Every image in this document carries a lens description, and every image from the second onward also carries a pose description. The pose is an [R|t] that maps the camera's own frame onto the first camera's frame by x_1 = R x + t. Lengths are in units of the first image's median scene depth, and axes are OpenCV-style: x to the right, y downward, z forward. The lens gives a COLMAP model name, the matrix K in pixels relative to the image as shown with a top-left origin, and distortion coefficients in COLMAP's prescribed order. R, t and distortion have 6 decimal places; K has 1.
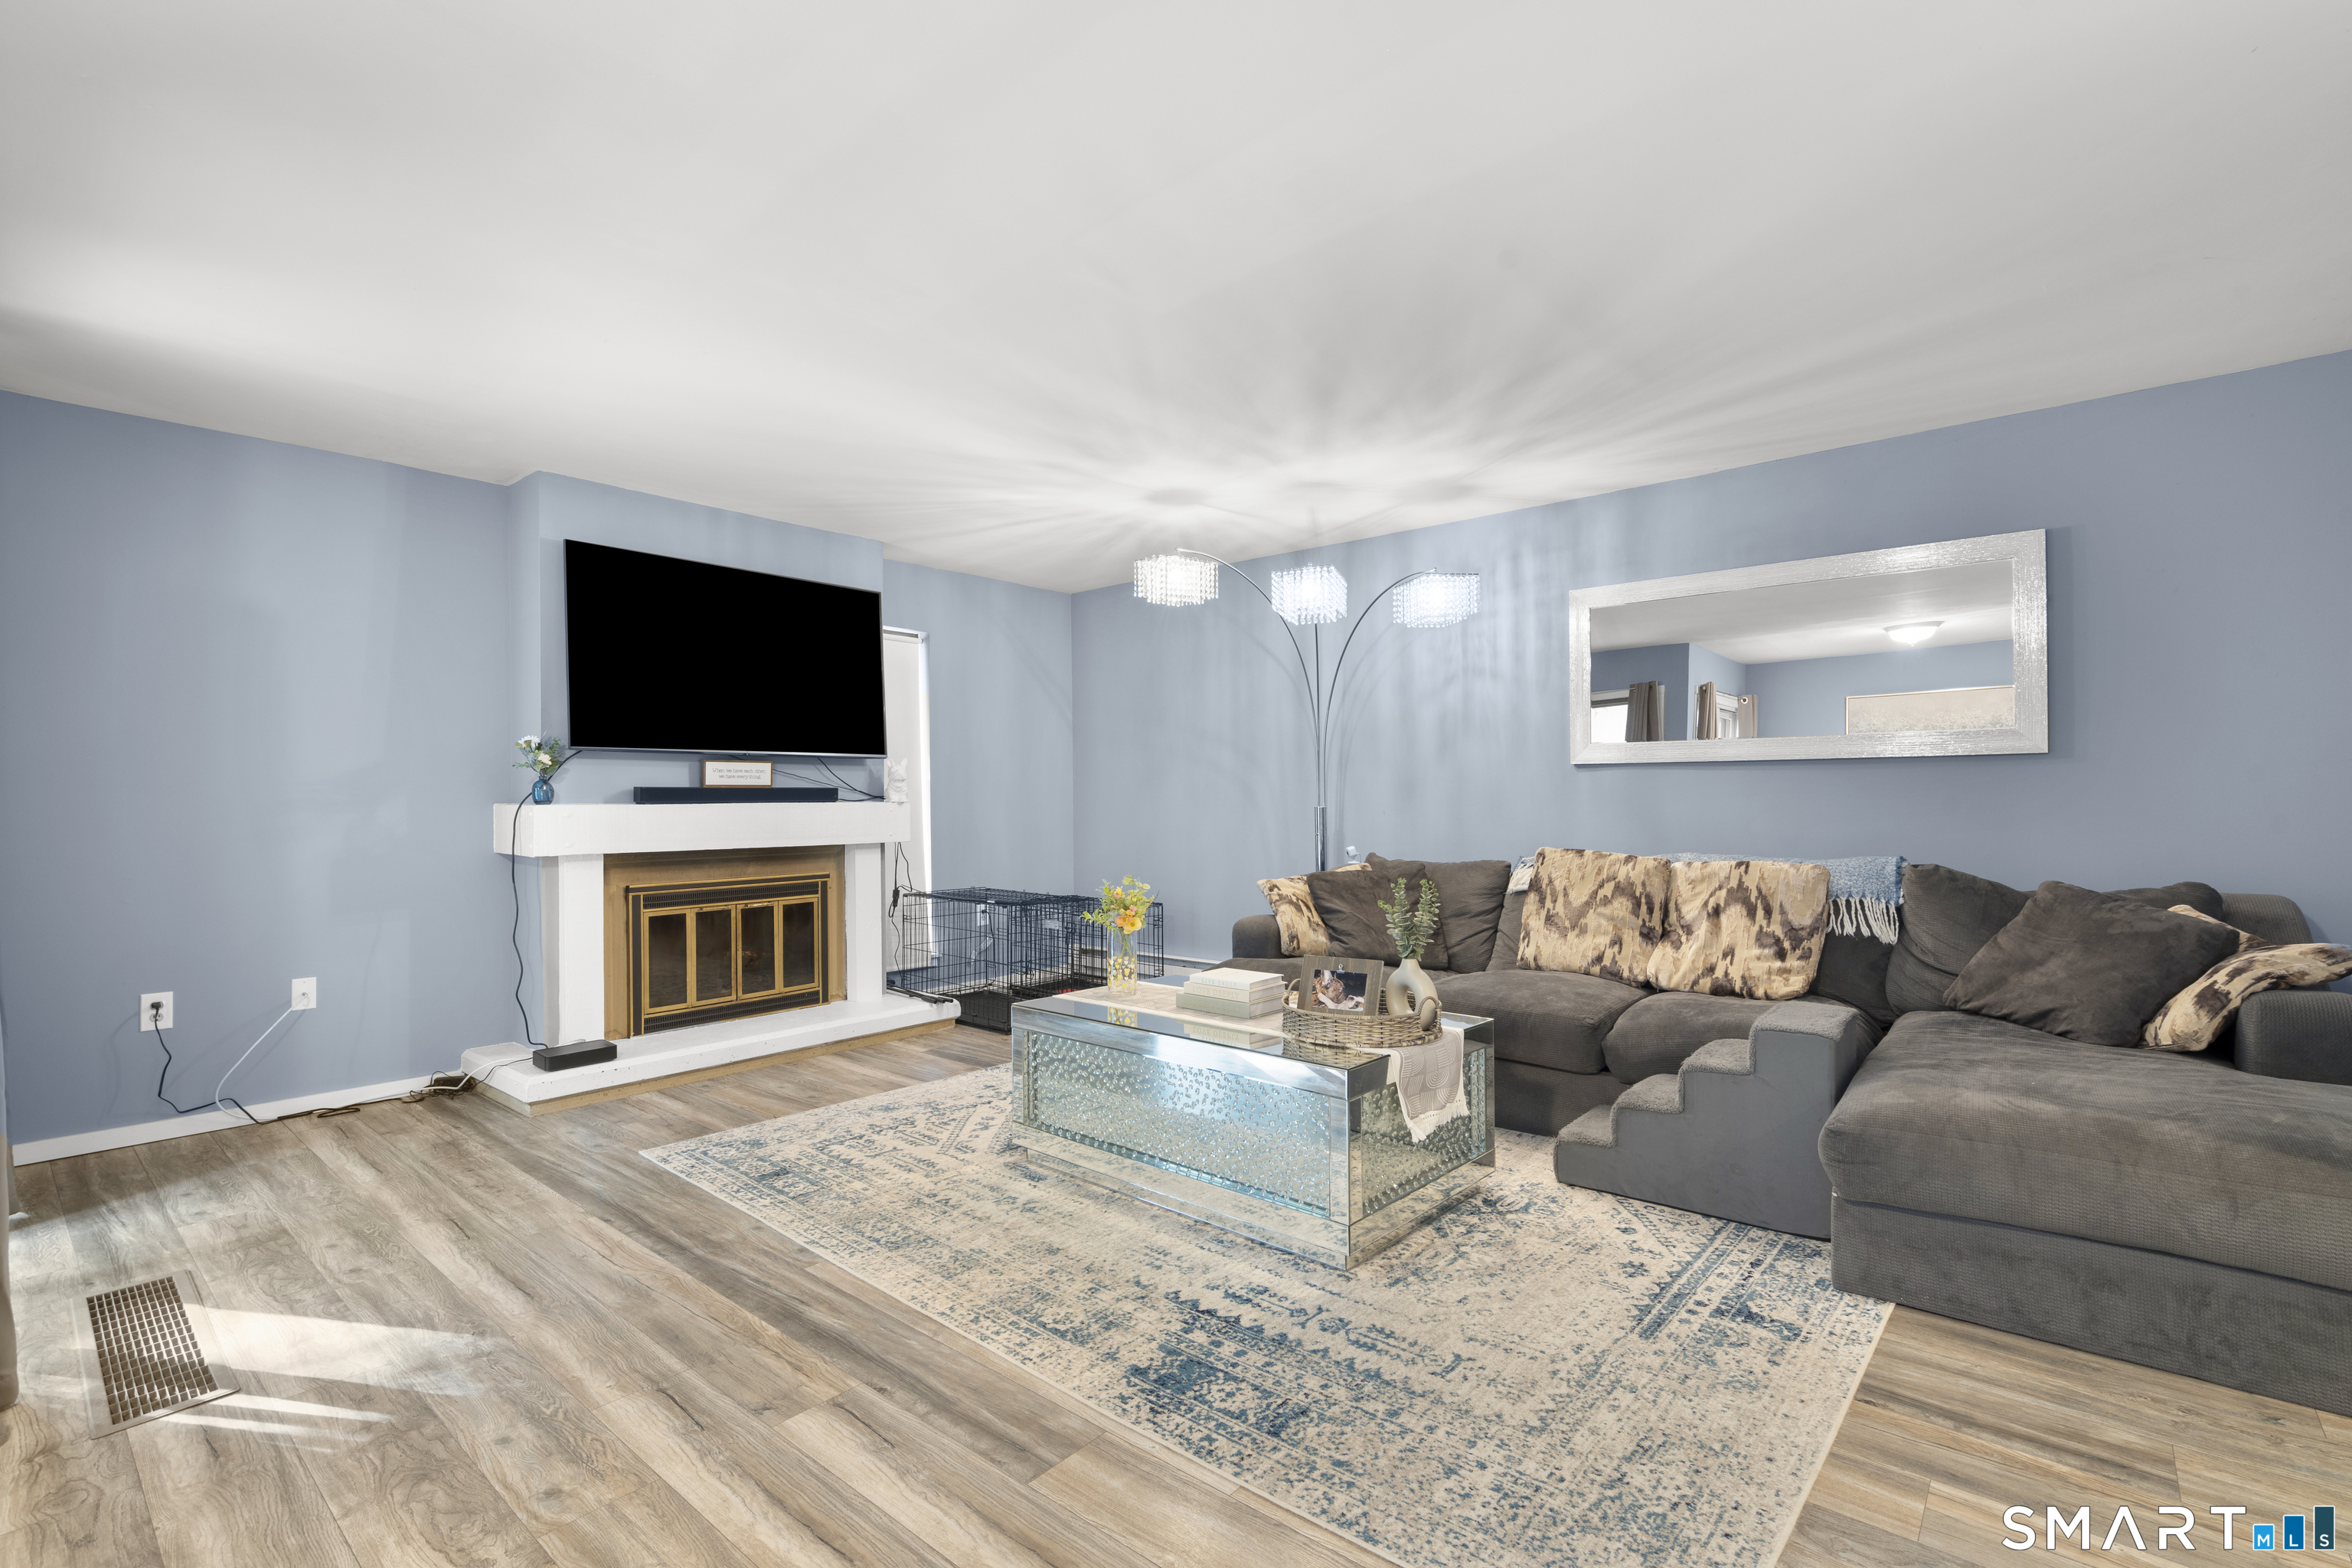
lens RADIAL K [[1054.4, 0, 1176.0], [0, 1054.4, 784.0], [0, 0, 1]] dist [-0.004790, 0.000689]
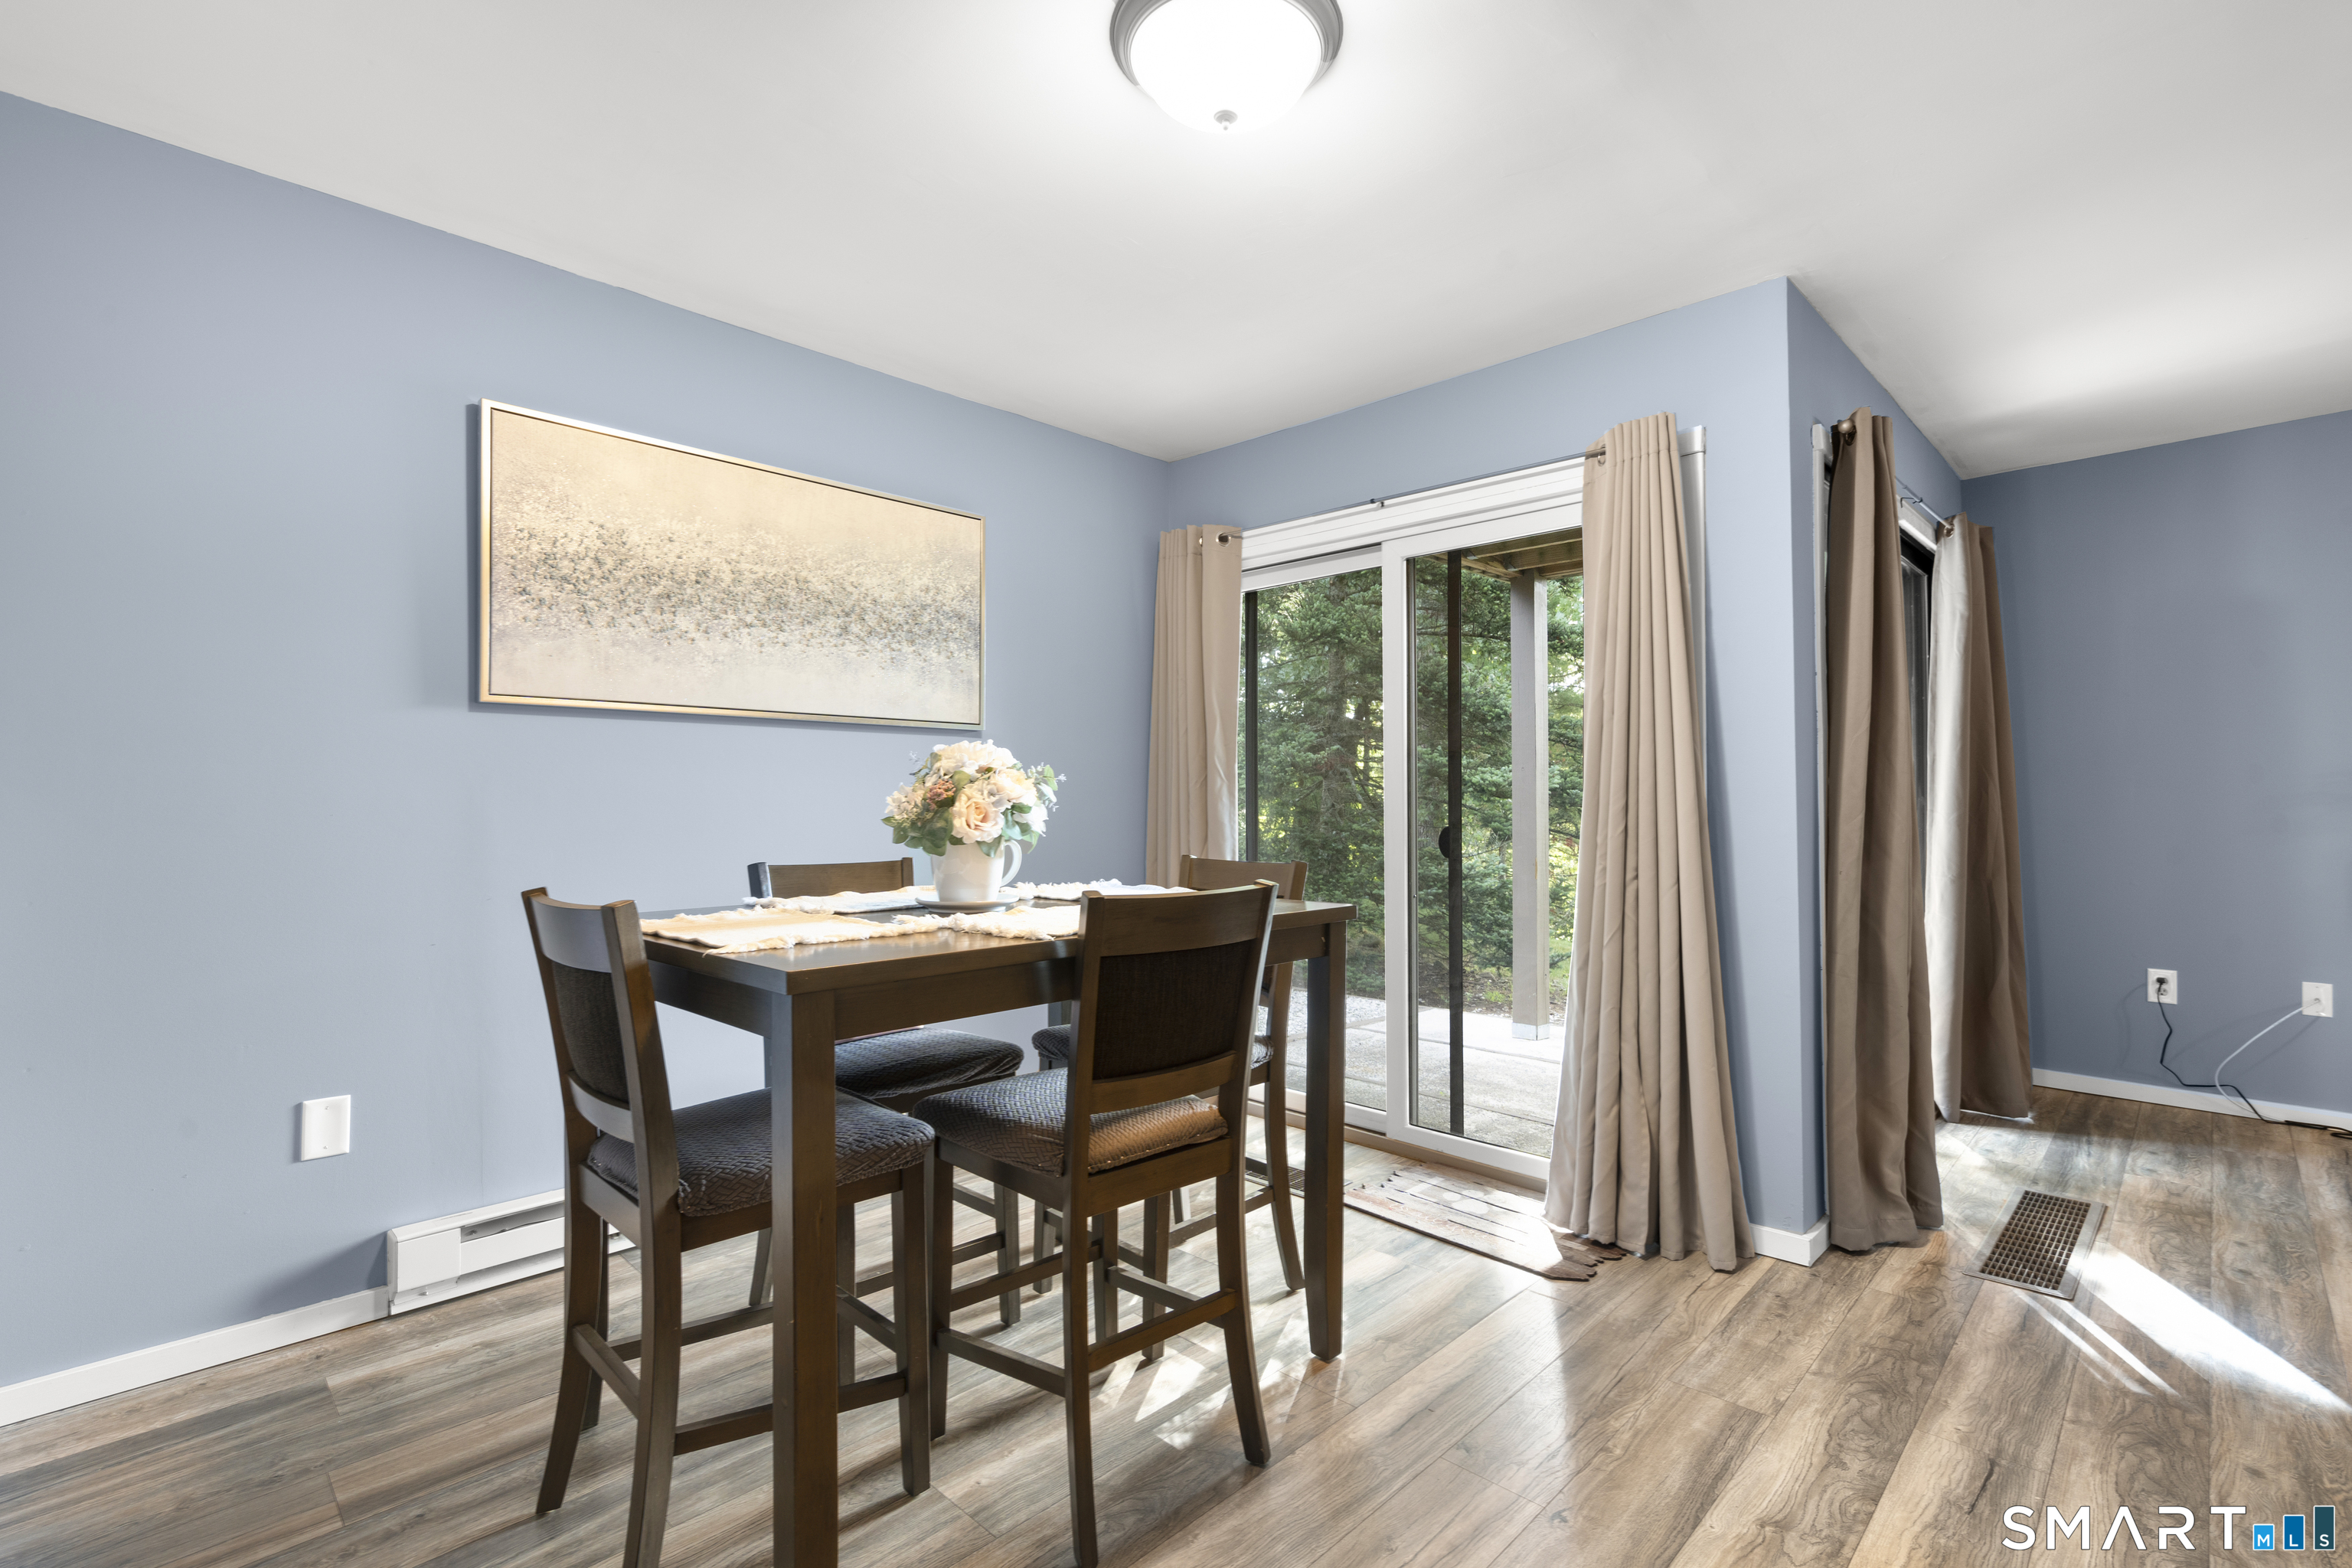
lens RADIAL K [[1056.6, 0, 1172.6], [0, 1056.6, 786.4], [0, 0, 1]] dist [-0.010286, 0.005515]
pose [[-0.072823, -0.002079, -0.997343, 0.197732], [0.014033, 0.999897, -0.003109, -0.002842], [0.997246, -0.014222, -0.072786, 0.053391]]
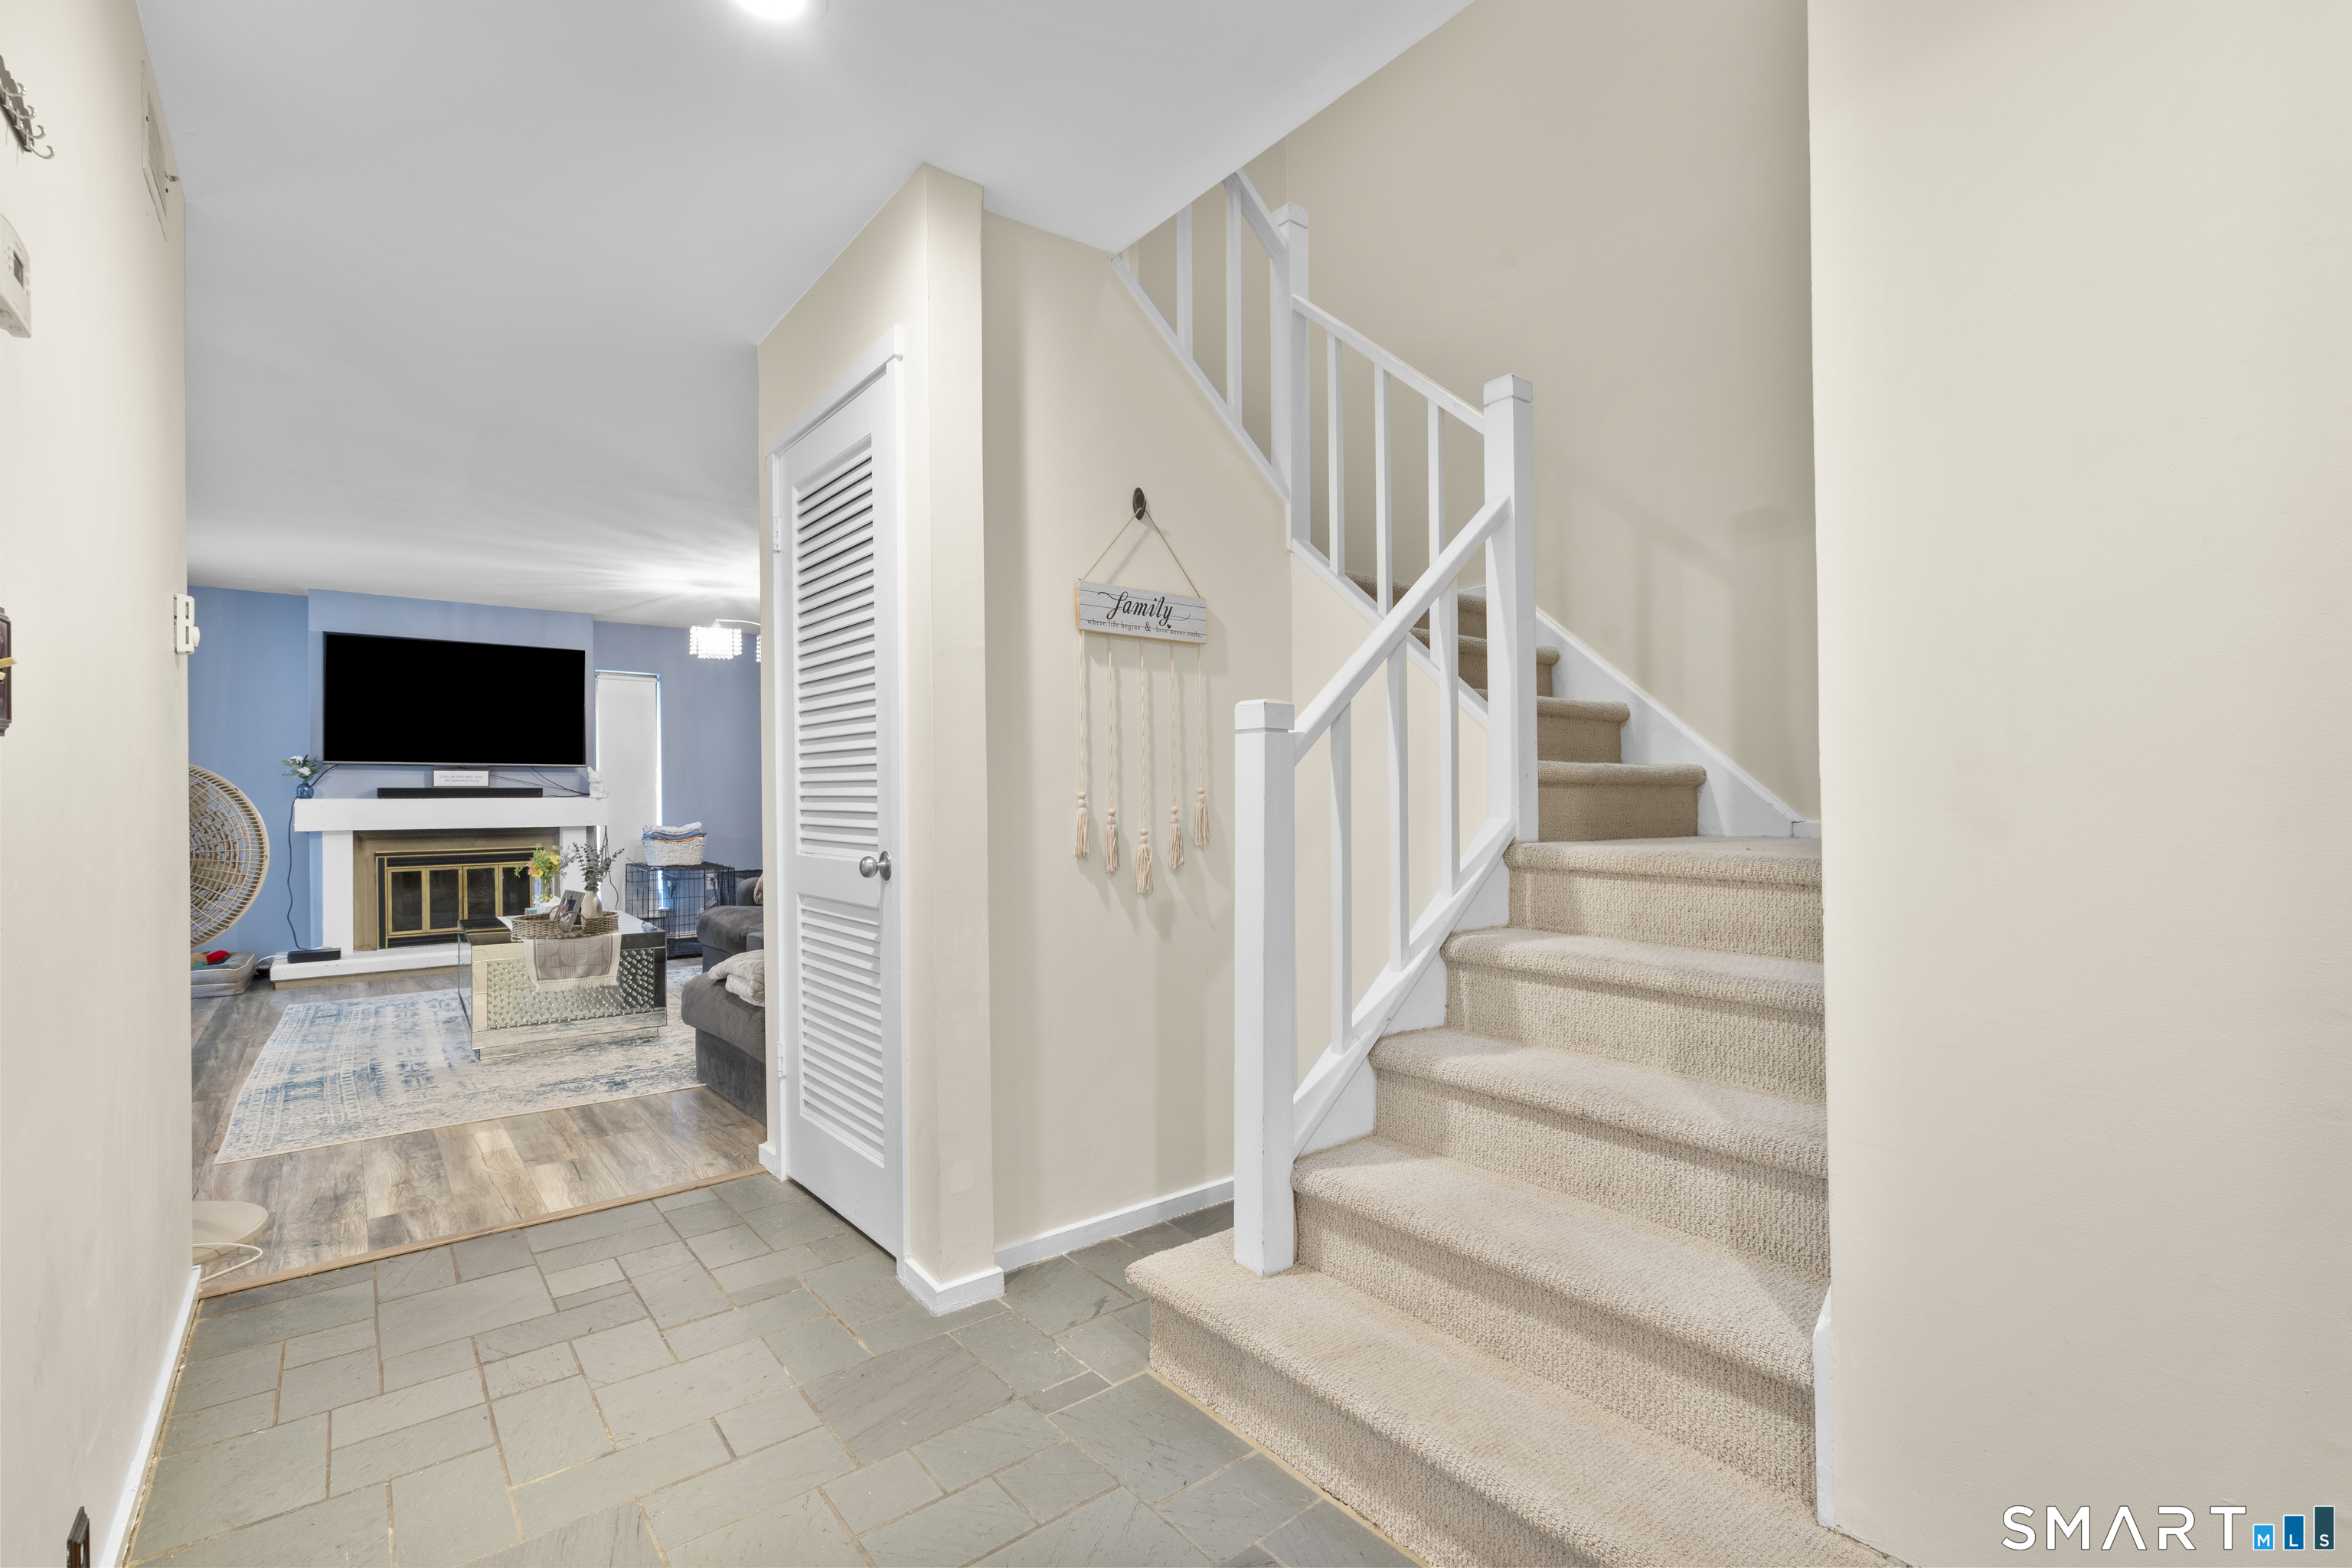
lens RADIAL K [[1056.6, 0, 1172.6], [0, 1056.6, 786.4], [0, 0, 1]] dist [-0.010286, 0.005515]
pose [[0.981553, -0.002286, -0.191177, 1.135254], [0.003126, 0.999987, 0.004088, -0.002263], [0.191165, -0.004610, 0.981547, -0.359193]]
